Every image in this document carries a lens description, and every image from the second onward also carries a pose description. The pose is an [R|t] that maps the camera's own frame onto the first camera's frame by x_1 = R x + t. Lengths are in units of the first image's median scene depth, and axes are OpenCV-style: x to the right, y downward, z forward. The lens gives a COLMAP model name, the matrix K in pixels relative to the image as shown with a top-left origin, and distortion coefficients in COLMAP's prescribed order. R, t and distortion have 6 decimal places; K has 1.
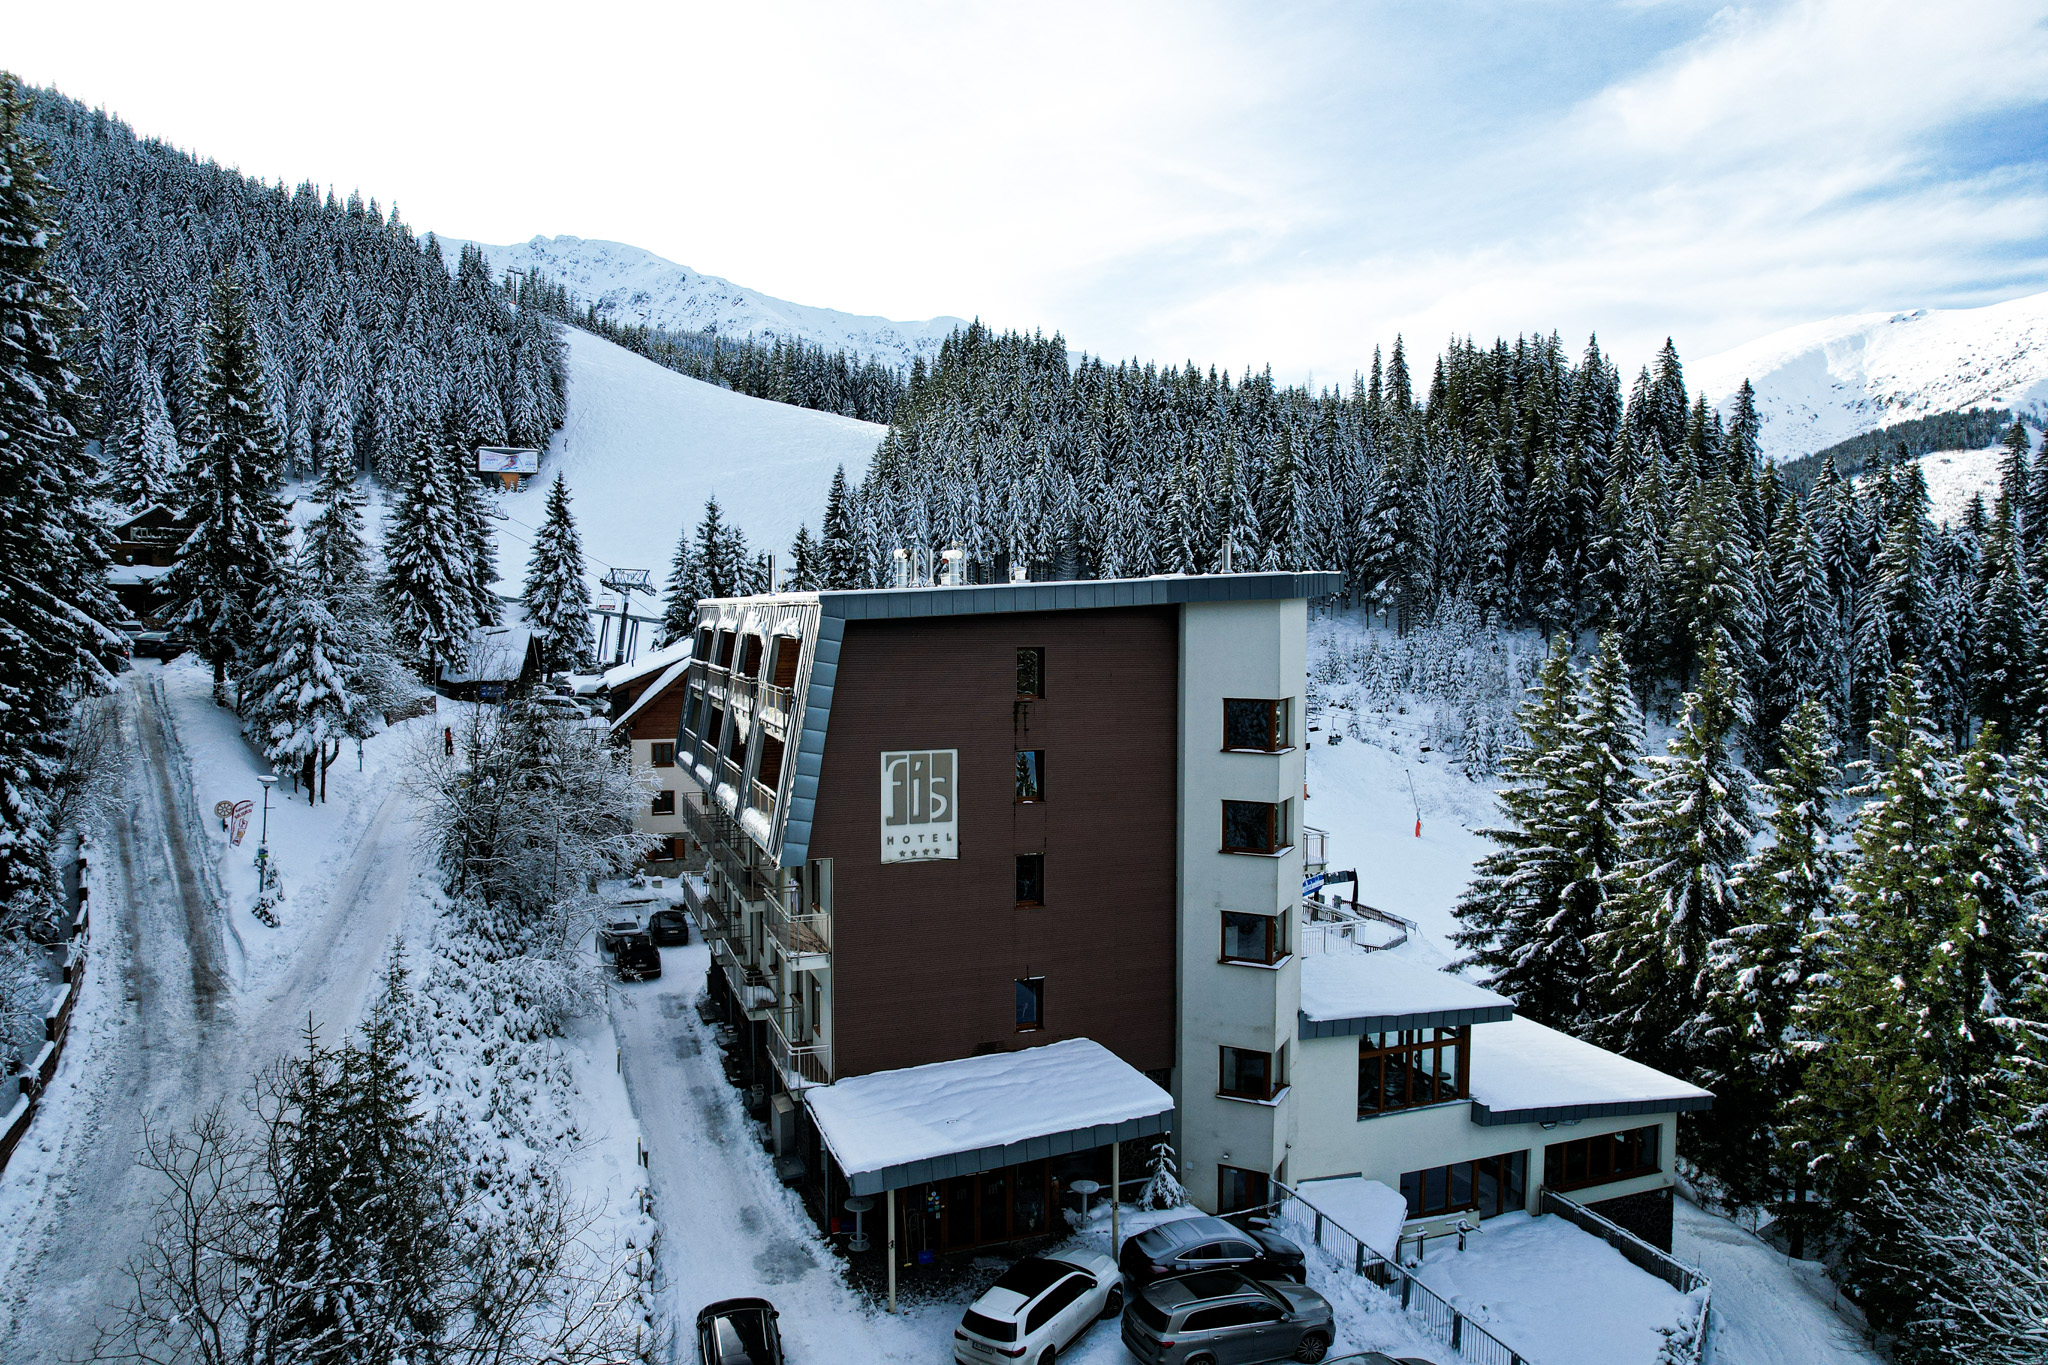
lens RADIAL K [[1308.4, 0, 1020.3], [0, 1308.4, 672.8], [0, 0, 1]] dist [-0.075642, 0.067240]
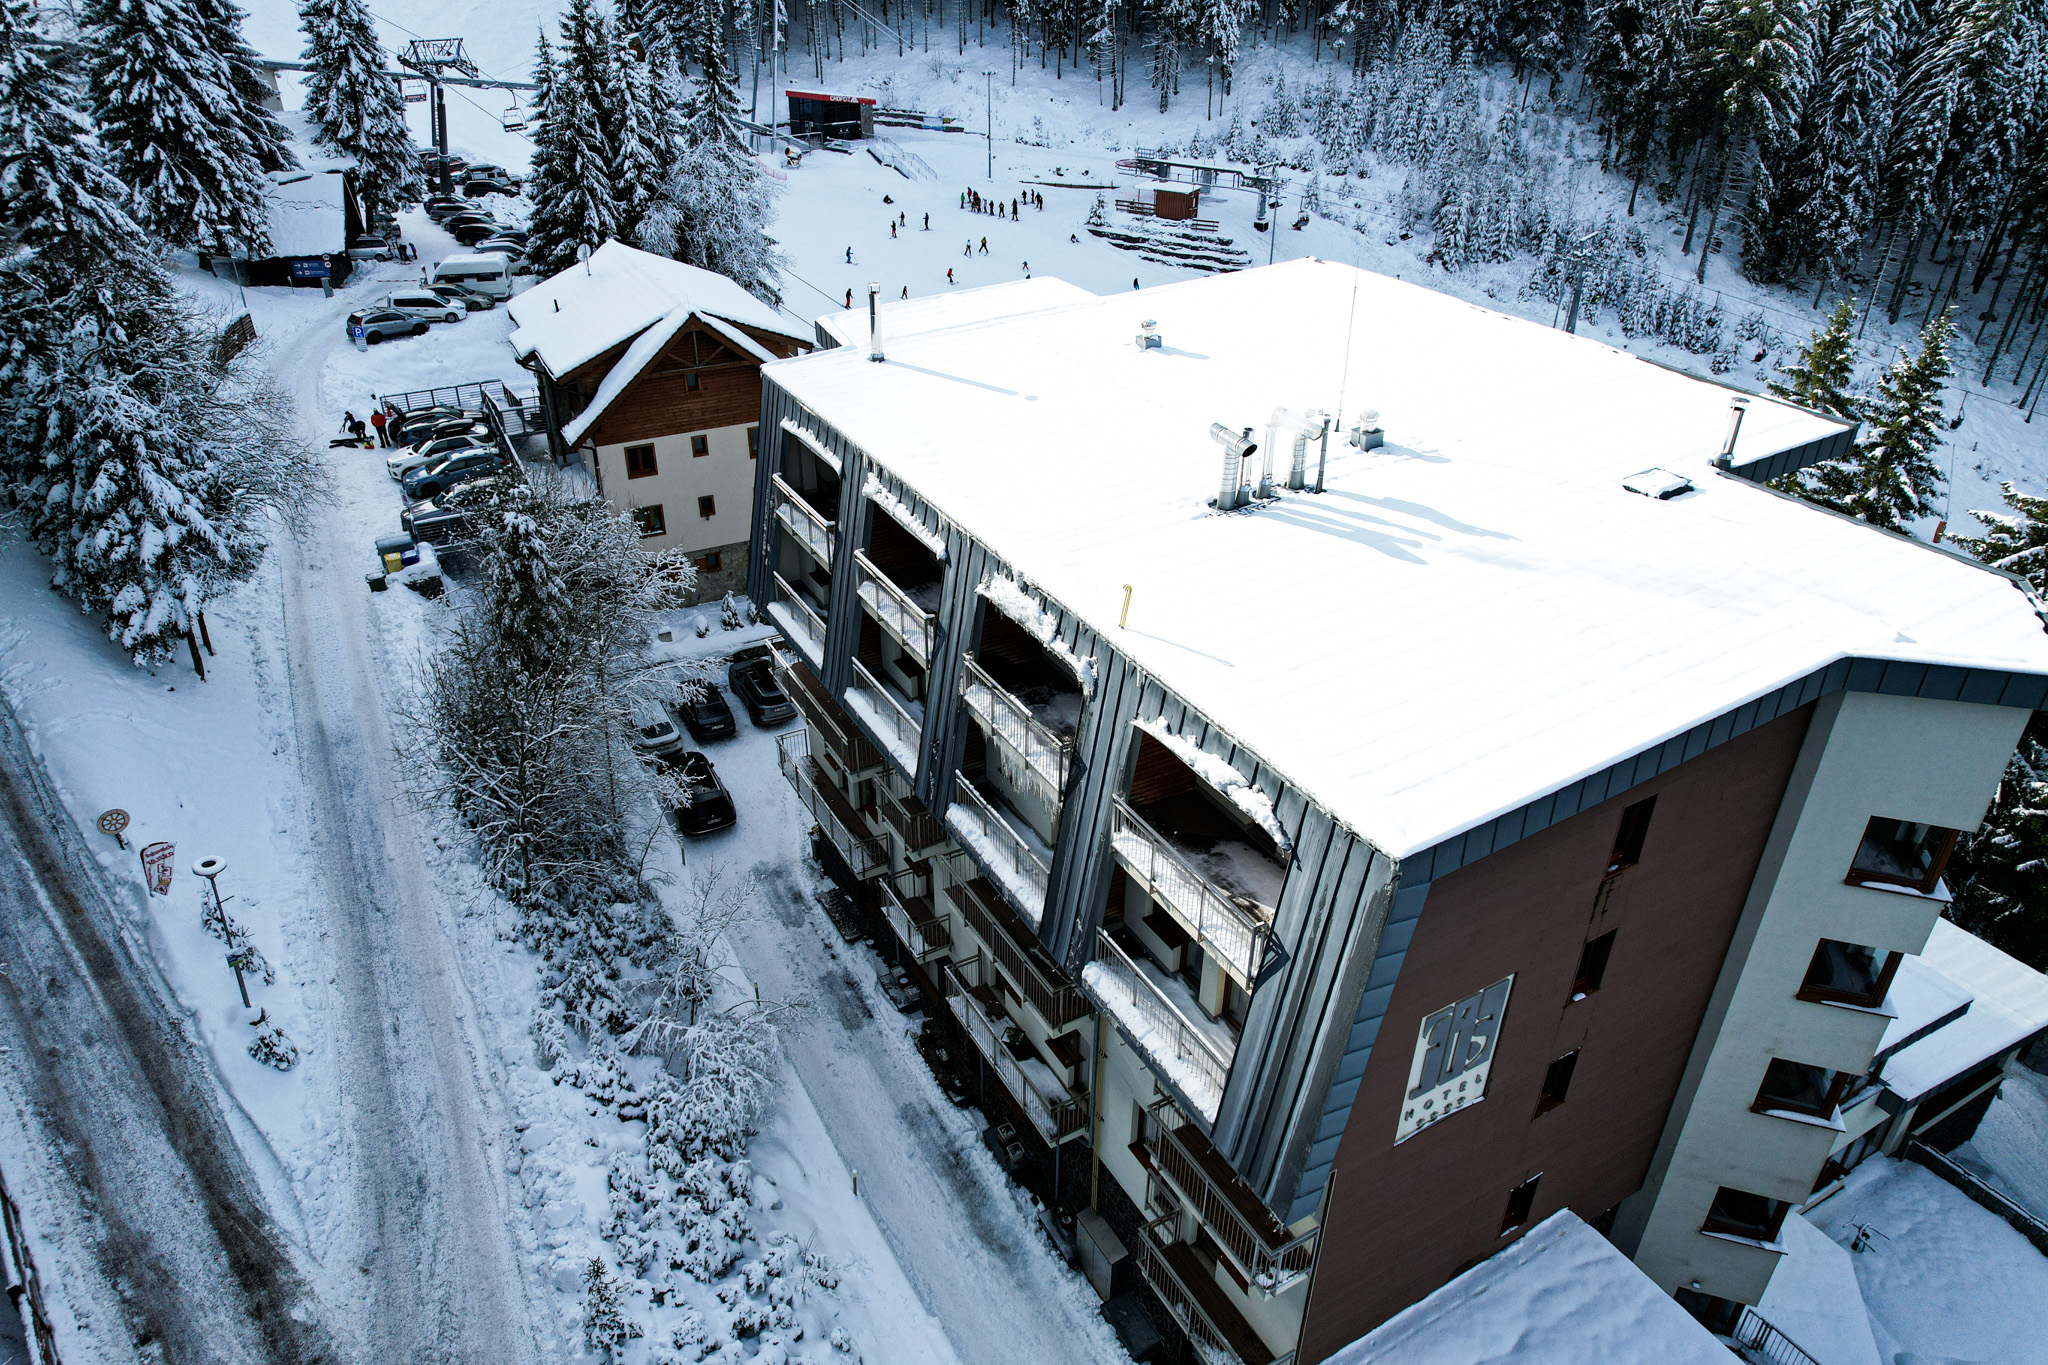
lens RADIAL K [[1308.4, 0, 1020.8], [0, 1308.4, 672.1], [0, 0, 1]] dist [-0.075642, 0.067240]
pose [[0.989247, -0.071559, 0.127549, -0.086455], [0.005682, 0.890270, 0.455397, -0.086090], [-0.146141, -0.449776, 0.881104, 0.140594]]
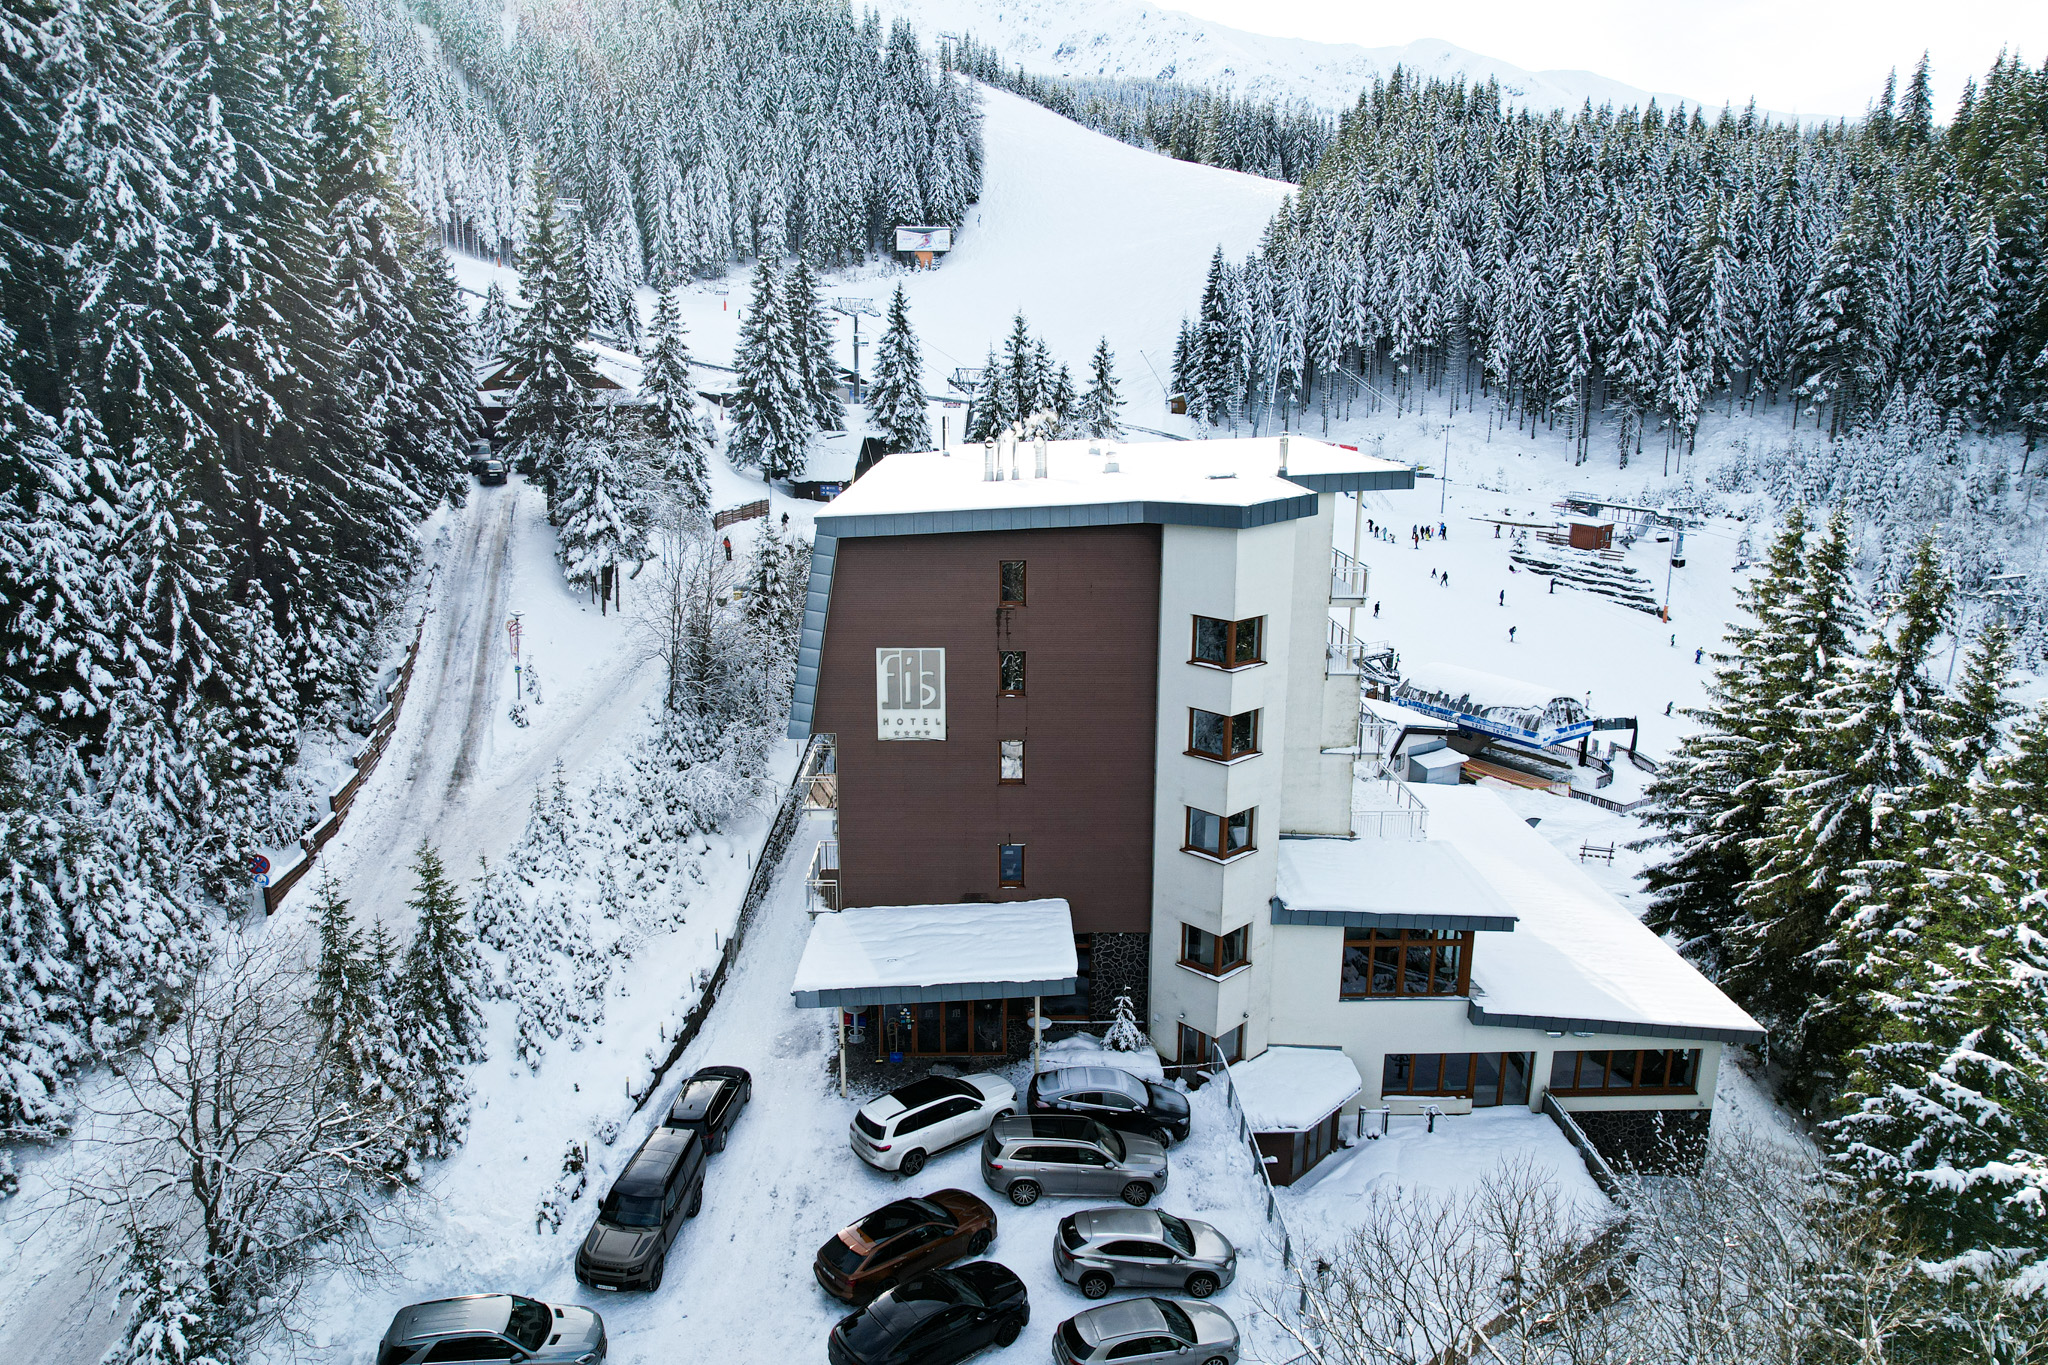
lens RADIAL K [[1308.4, 0, 1022.4], [0, 1308.4, 673.5], [0, 0, 1]] dist [-0.075642, 0.067240]
pose [[0.941889, 0.078881, -0.326533, 0.098370], [-0.017267, 0.982123, 0.187447, -0.034009], [0.335481, -0.170916, 0.926412, -0.011641]]
